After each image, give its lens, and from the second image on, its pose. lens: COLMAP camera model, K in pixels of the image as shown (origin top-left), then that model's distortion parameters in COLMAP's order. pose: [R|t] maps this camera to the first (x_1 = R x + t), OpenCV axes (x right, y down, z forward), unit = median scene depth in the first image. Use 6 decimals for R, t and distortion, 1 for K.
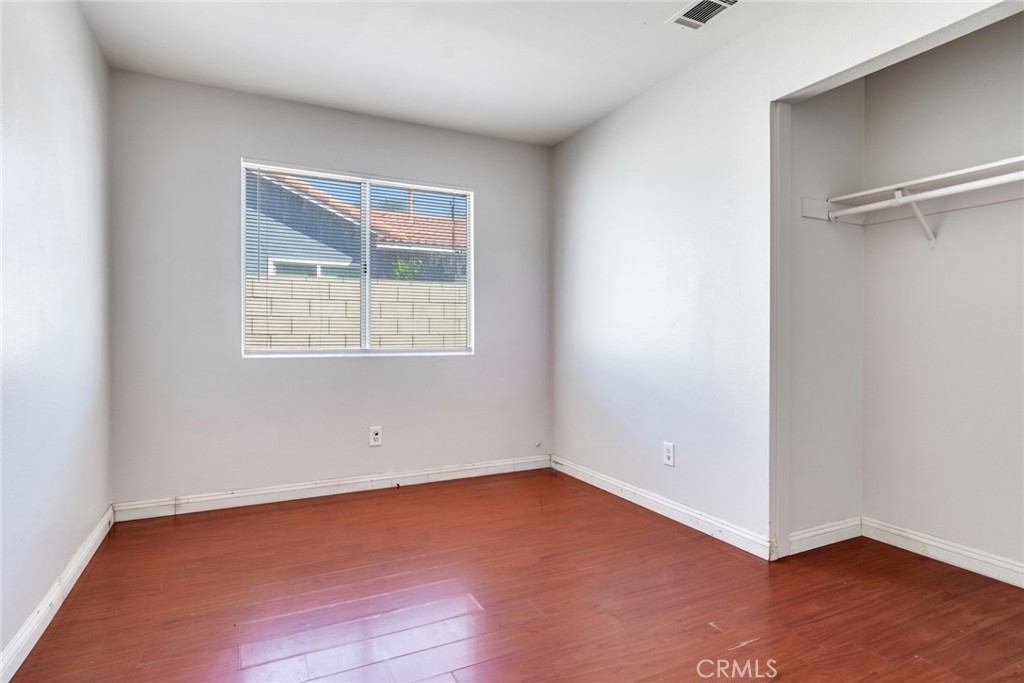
lens RADIAL K [[544.0, 0, 512.6], [0, 544.0, 337.8], [0, 0, 1]] dist [0.007316, -0.004275]
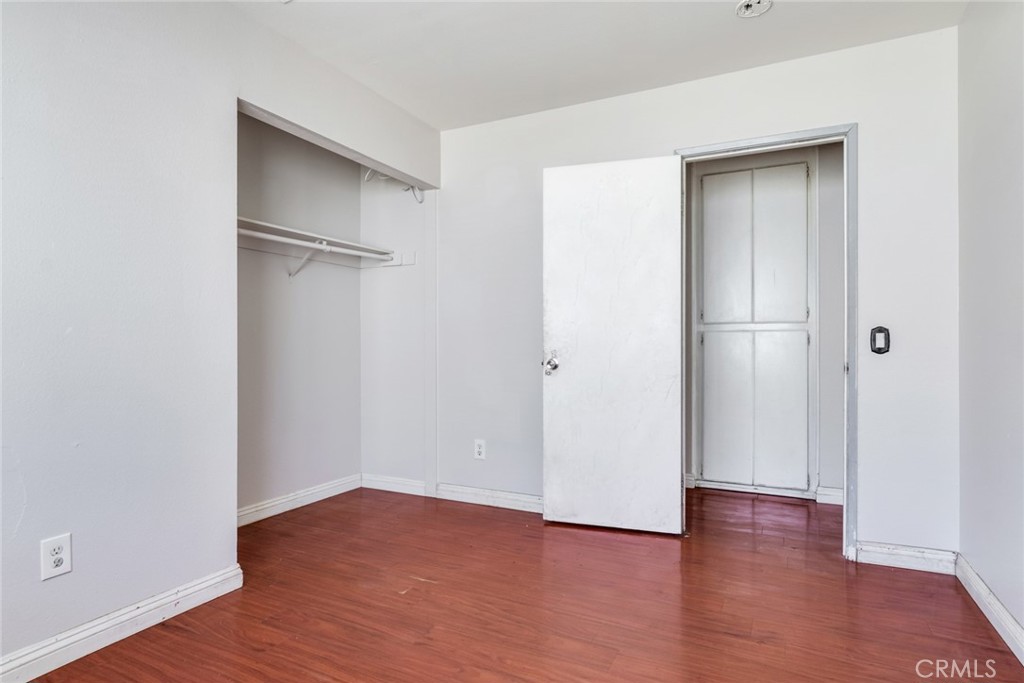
lens RADIAL K [[544.0, 0, 516.3], [0, 544.0, 342.3], [0, 0, 1]] dist [0.007316, -0.004275]
pose [[-0.591951, 0.004942, 0.805959, -0.262401], [0.010812, 0.999940, 0.001810, -0.003377], [-0.805902, 0.009786, -0.591968, 0.543129]]
